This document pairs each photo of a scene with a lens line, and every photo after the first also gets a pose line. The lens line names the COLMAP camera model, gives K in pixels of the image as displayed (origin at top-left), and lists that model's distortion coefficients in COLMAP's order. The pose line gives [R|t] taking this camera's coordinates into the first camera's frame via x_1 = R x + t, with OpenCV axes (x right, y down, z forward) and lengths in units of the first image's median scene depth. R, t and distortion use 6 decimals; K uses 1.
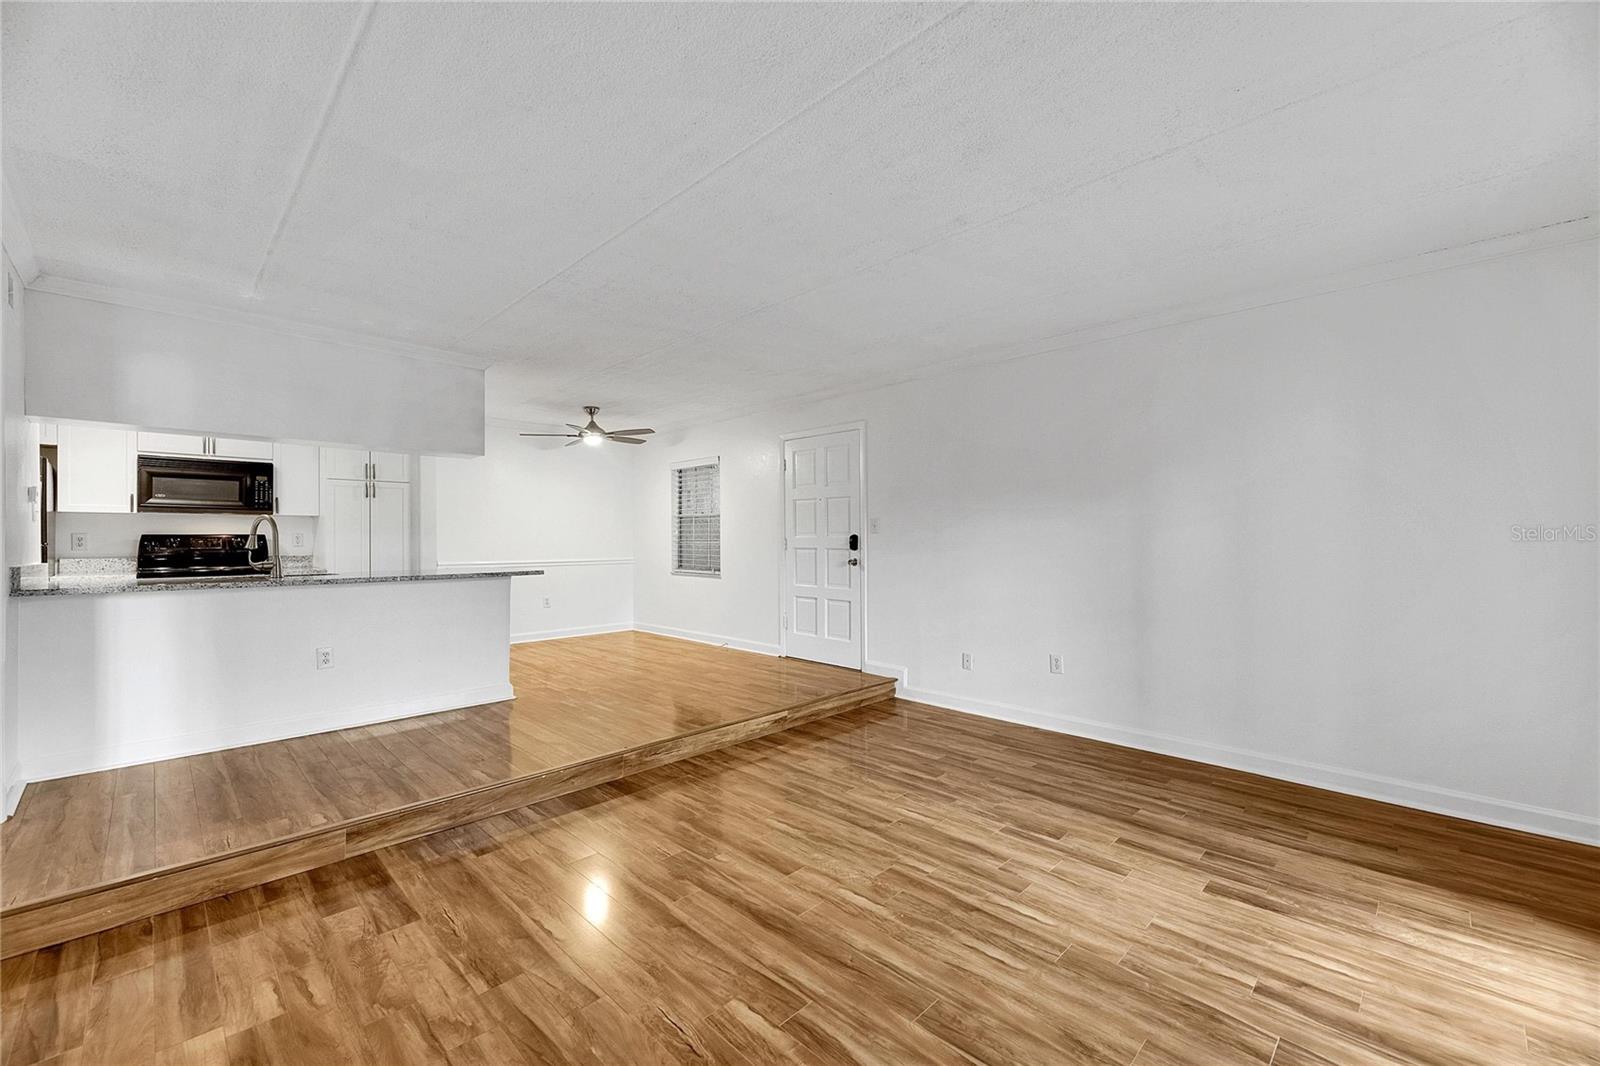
lens RADIAL K [[639.0, 0, 793.4], [0, 639.0, 541.8], [0, 0, 1]] dist [0.014534, -0.004672]
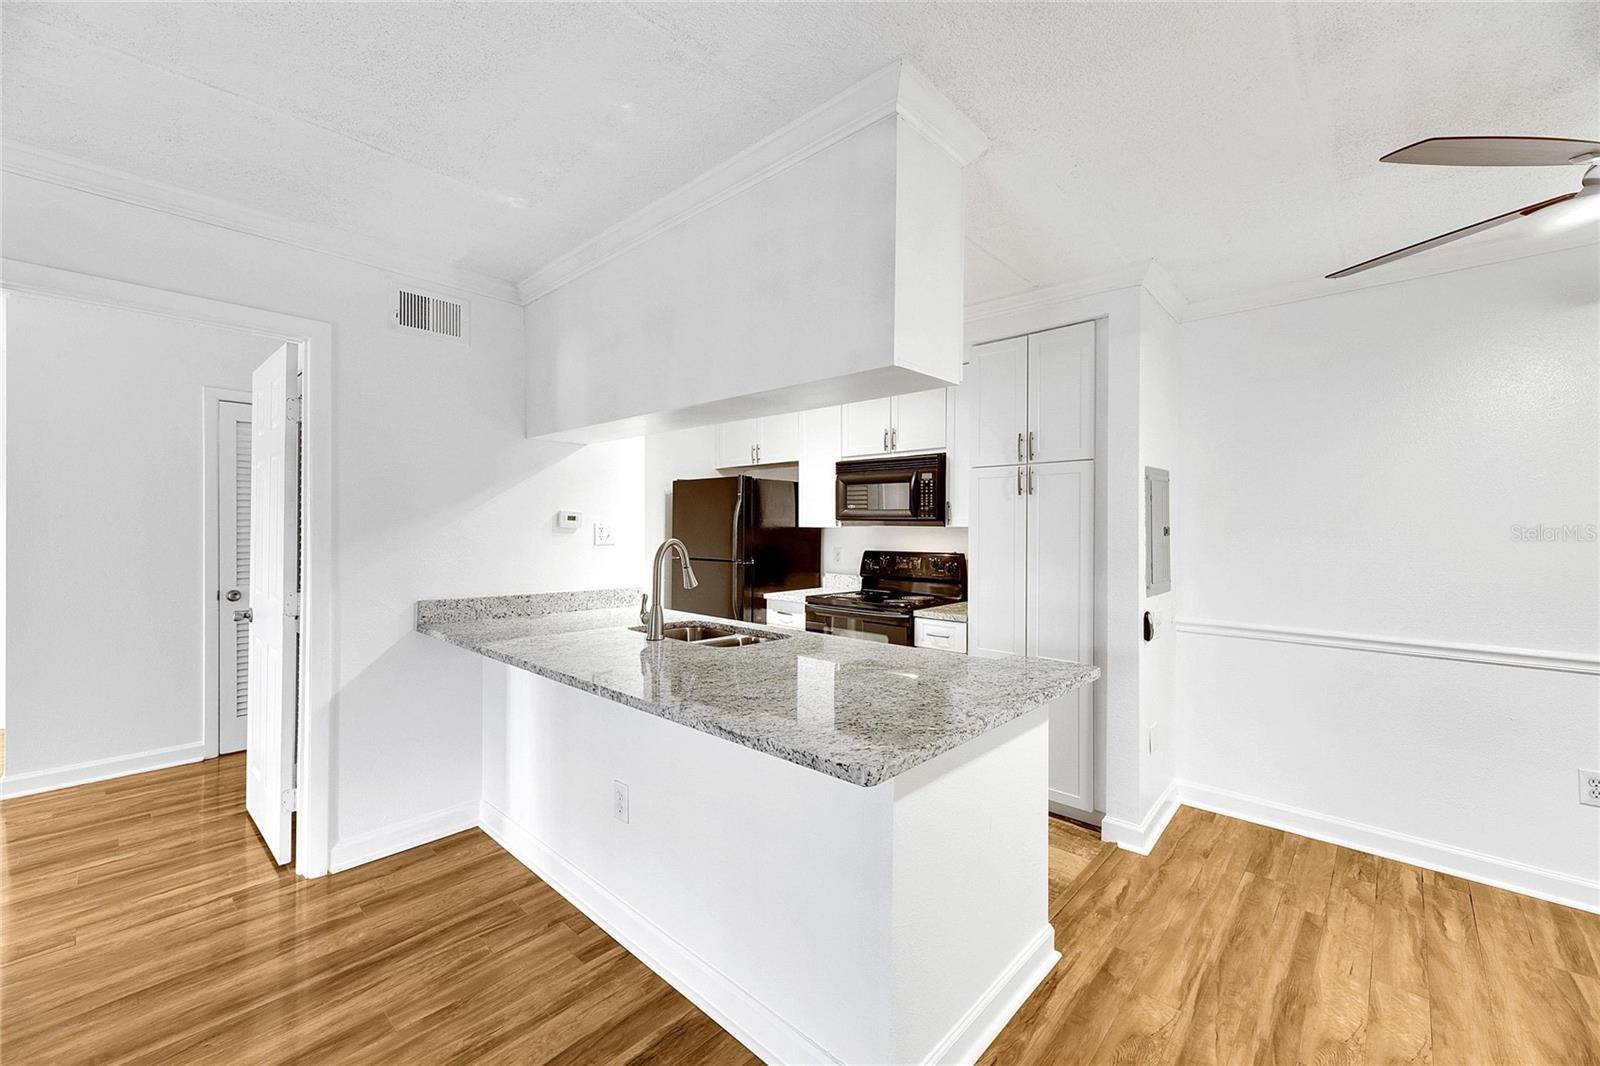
lens RADIAL K [[639.0, 0, 812.9], [0, 639.0, 527.9], [0, 0, 1]] dist [0.014534, -0.004672]
pose [[0.053214, 0.005832, -0.998566, -0.188502], [-0.009783, 0.999938, 0.005319, -0.065169], [0.998535, 0.009486, 0.053268, 1.249719]]
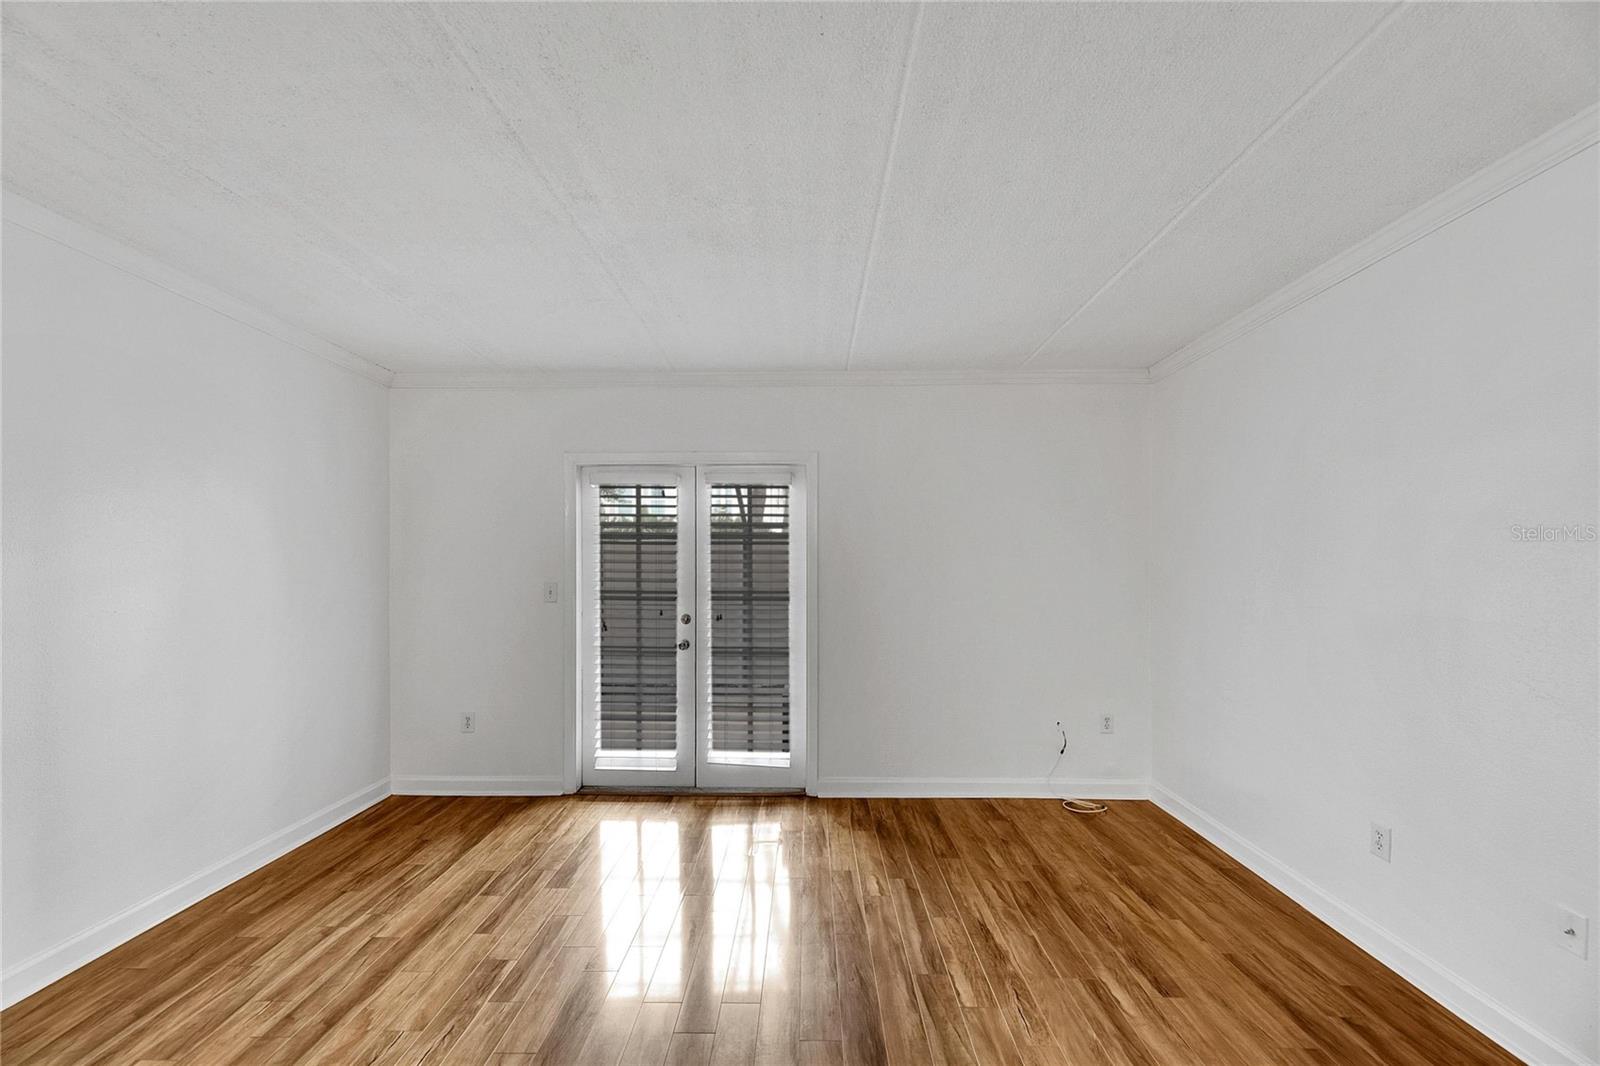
lens RADIAL K [[639.0, 0, 799.9], [0, 639.0, 577.6], [0, 0, 1]] dist [0.014534, -0.004672]
pose [[-0.698522, -0.011764, 0.715492, -0.357139], [0.005399, 0.999750, 0.021708, -0.045352], [-0.715568, 0.019026, -0.698283, 1.019830]]
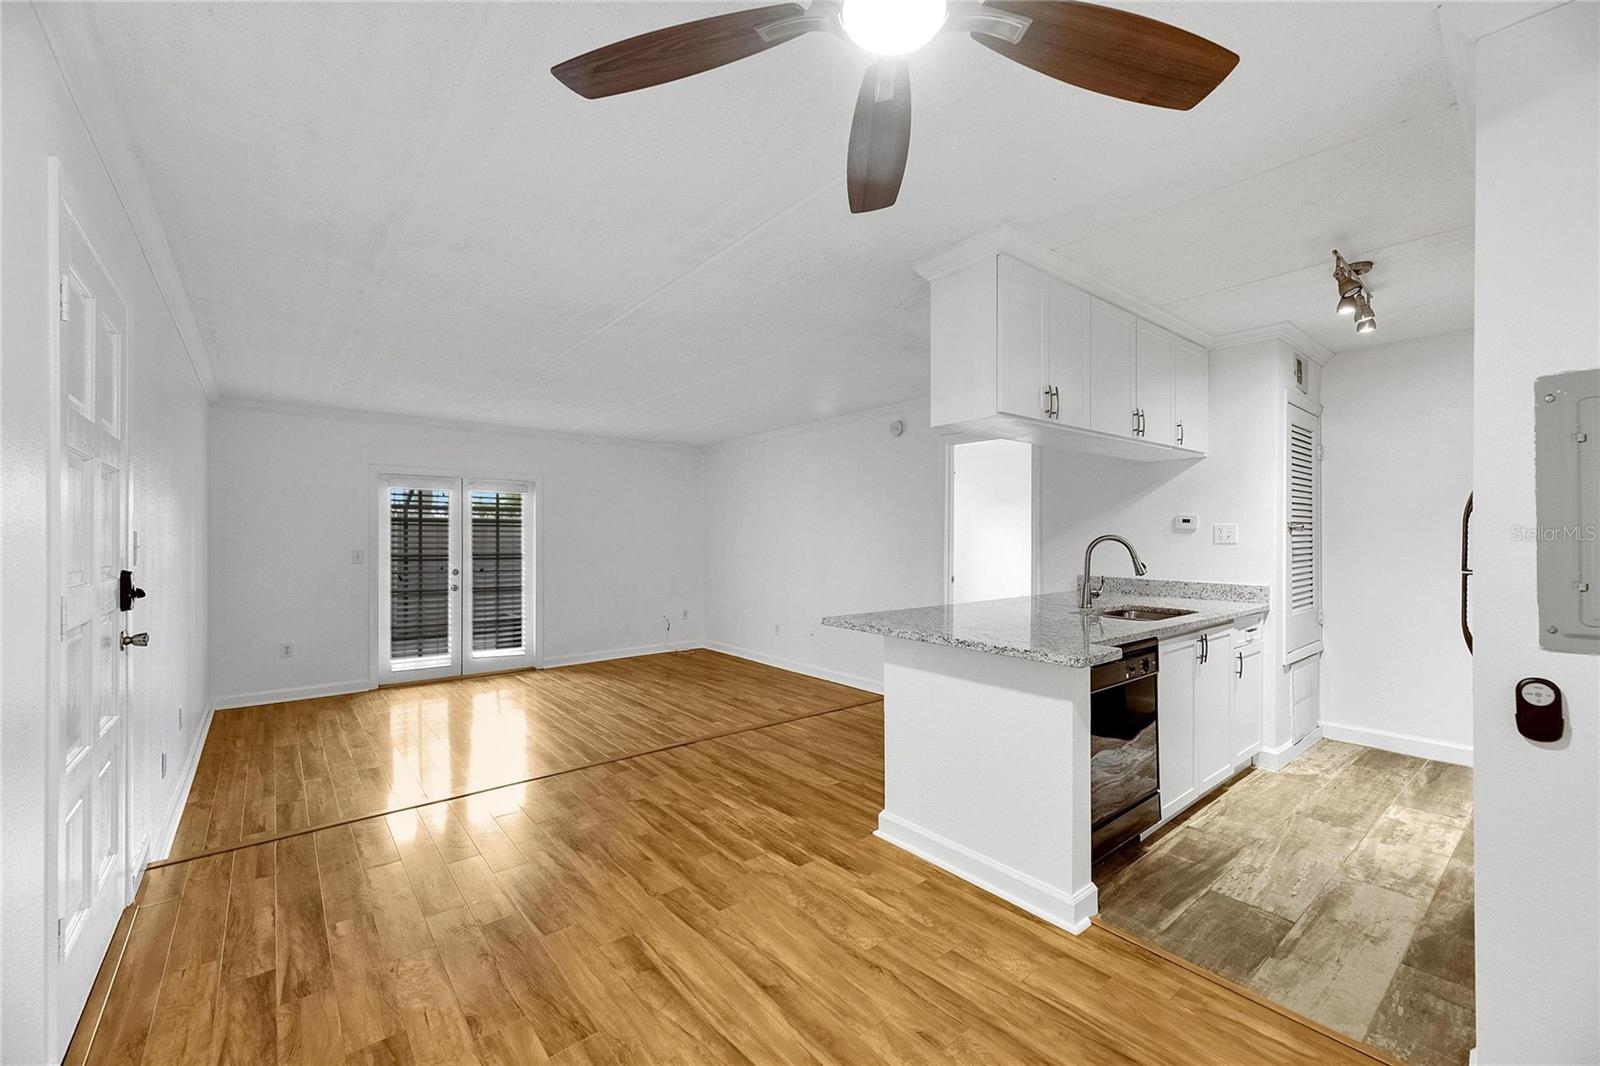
lens RADIAL K [[639.0, 0, 795.5], [0, 639.0, 538.8], [0, 0, 1]] dist [0.014534, -0.004672]
pose [[-0.995362, 0.003470, 0.096136, -0.553131], [0.004105, 0.999971, 0.006407, -0.050077], [-0.096111, 0.006772, -0.995348, 2.122804]]
